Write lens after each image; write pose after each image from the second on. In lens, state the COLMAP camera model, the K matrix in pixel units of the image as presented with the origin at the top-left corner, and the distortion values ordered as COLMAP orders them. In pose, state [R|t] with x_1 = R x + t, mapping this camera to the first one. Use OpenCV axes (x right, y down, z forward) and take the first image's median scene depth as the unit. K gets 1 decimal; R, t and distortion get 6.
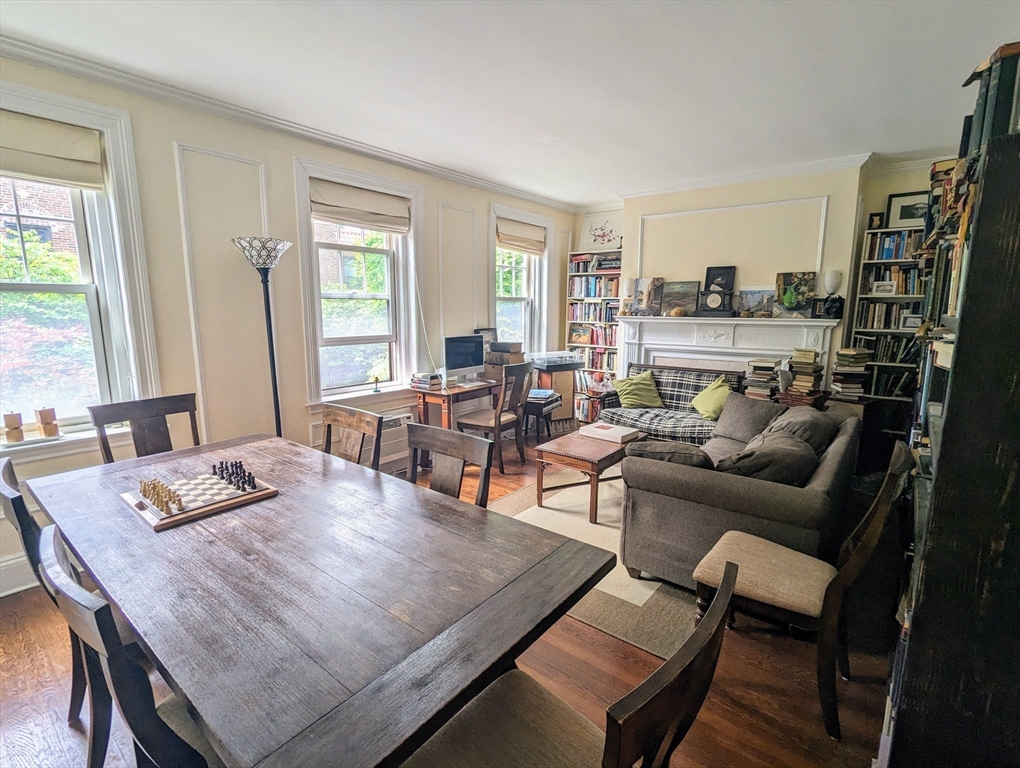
lens RADIAL K [[482.6, 0, 506.8], [0, 482.6, 386.9], [0, 0, 1]] dist [-0.003699, 0.002497]
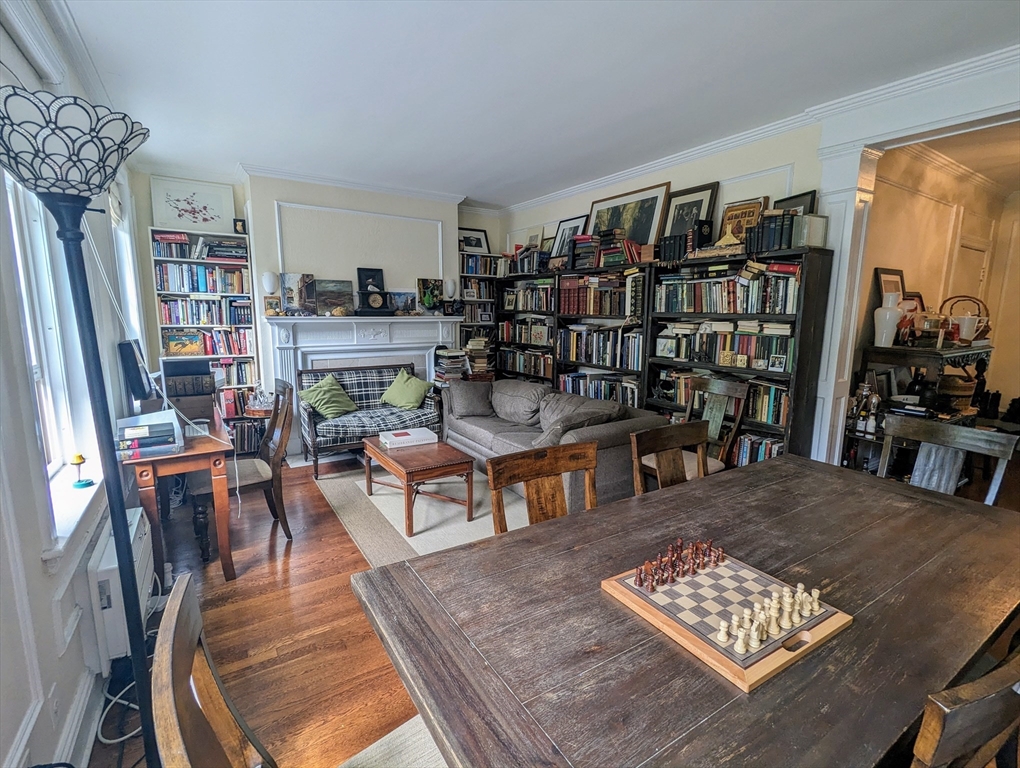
lens RADIAL K [[482.6, 0, 506.3], [0, 482.6, 387.0], [0, 0, 1]] dist [-0.003699, 0.002497]
pose [[0.320324, -0.151487, 0.935117, -0.467898], [0.148126, 0.982998, 0.108503, -0.061340], [-0.935655, 0.103759, 0.337317, 0.373184]]
